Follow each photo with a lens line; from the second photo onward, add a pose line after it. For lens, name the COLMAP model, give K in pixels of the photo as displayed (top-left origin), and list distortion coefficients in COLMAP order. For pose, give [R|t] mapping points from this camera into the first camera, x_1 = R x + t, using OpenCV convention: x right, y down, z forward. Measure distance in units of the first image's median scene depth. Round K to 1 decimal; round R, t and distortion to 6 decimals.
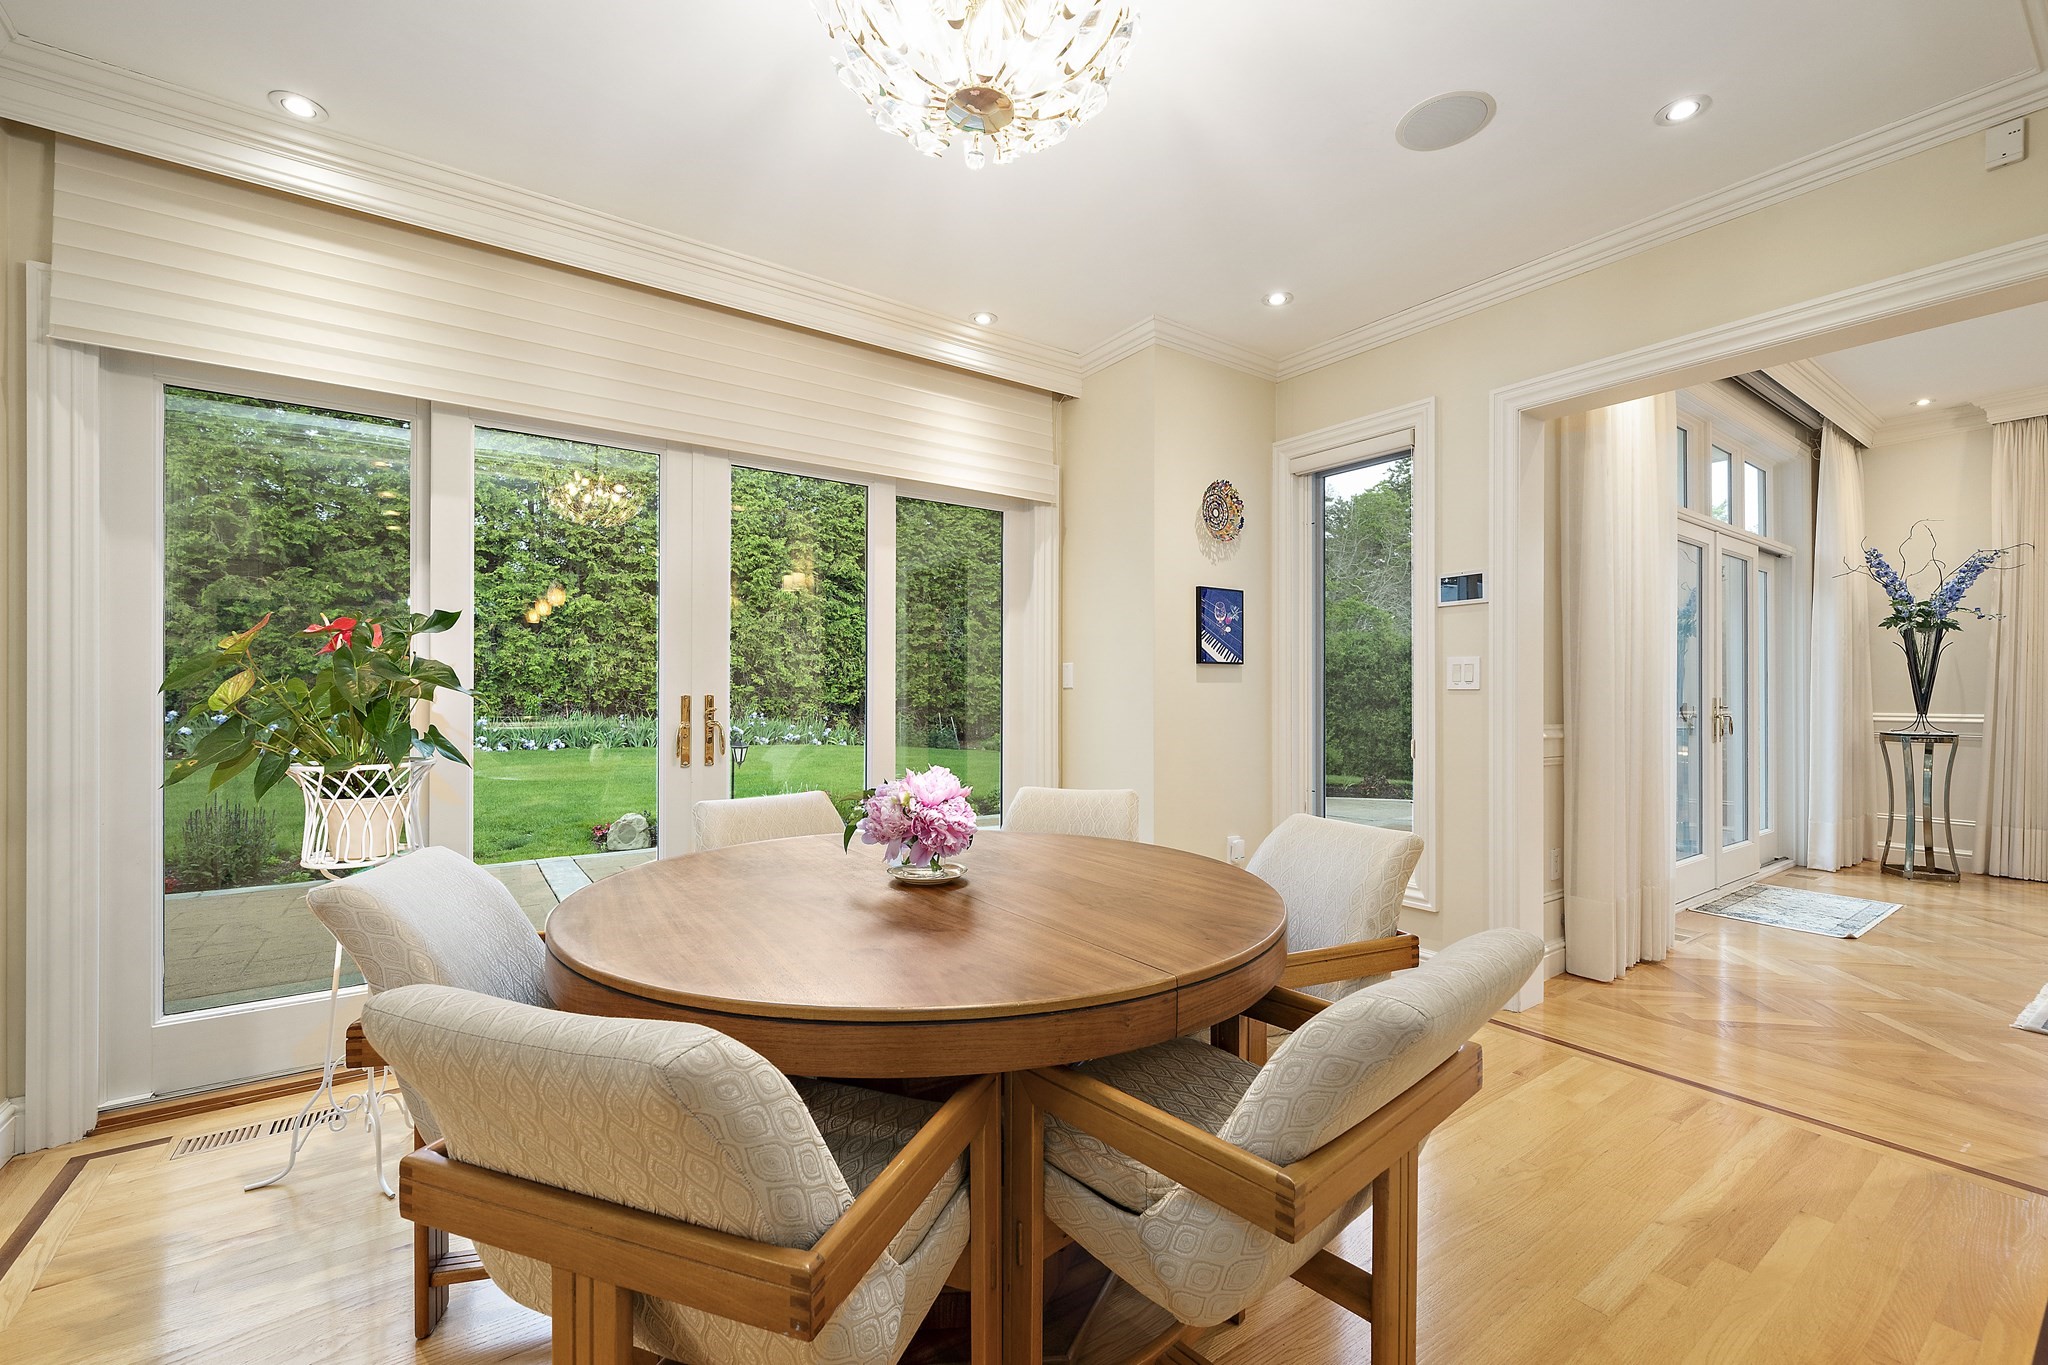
lens RADIAL K [[830.3, 0, 1020.8], [0, 830.3, 694.6], [0, 0, 1]] dist [-0.009329, 0.000060]
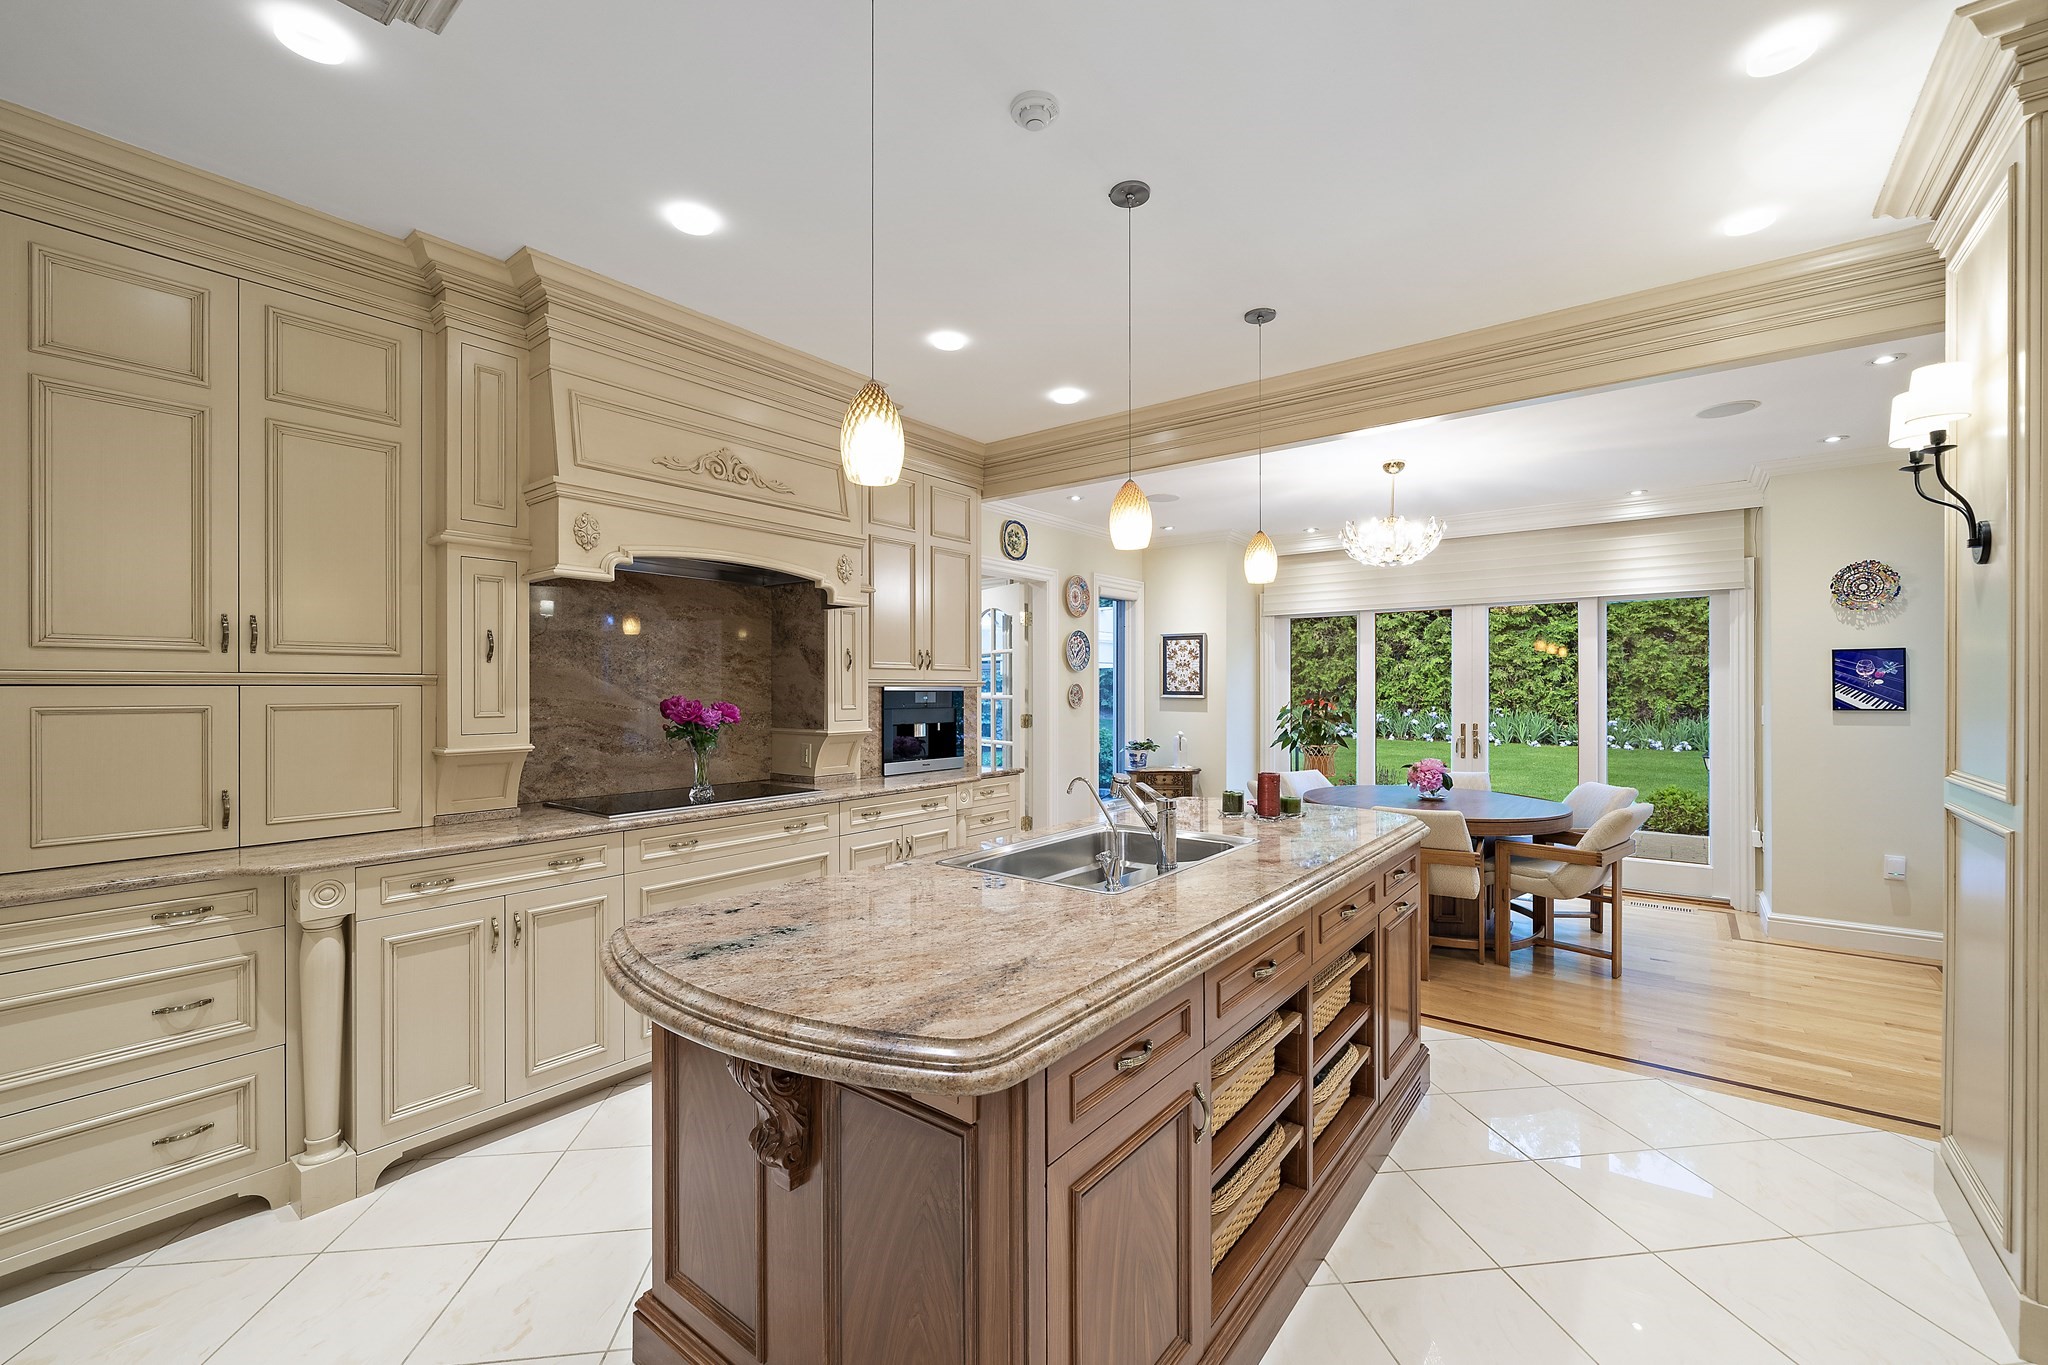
lens RADIAL K [[830.3, 0, 1023.8], [0, 830.3, 684.5], [0, 0, 1]] dist [-0.009329, 0.000060]
pose [[0.279348, -0.006690, -0.960167, 0.549032], [0.002201, 0.999978, -0.006327, -0.036805], [0.960187, -0.000346, 0.279356, -0.275288]]
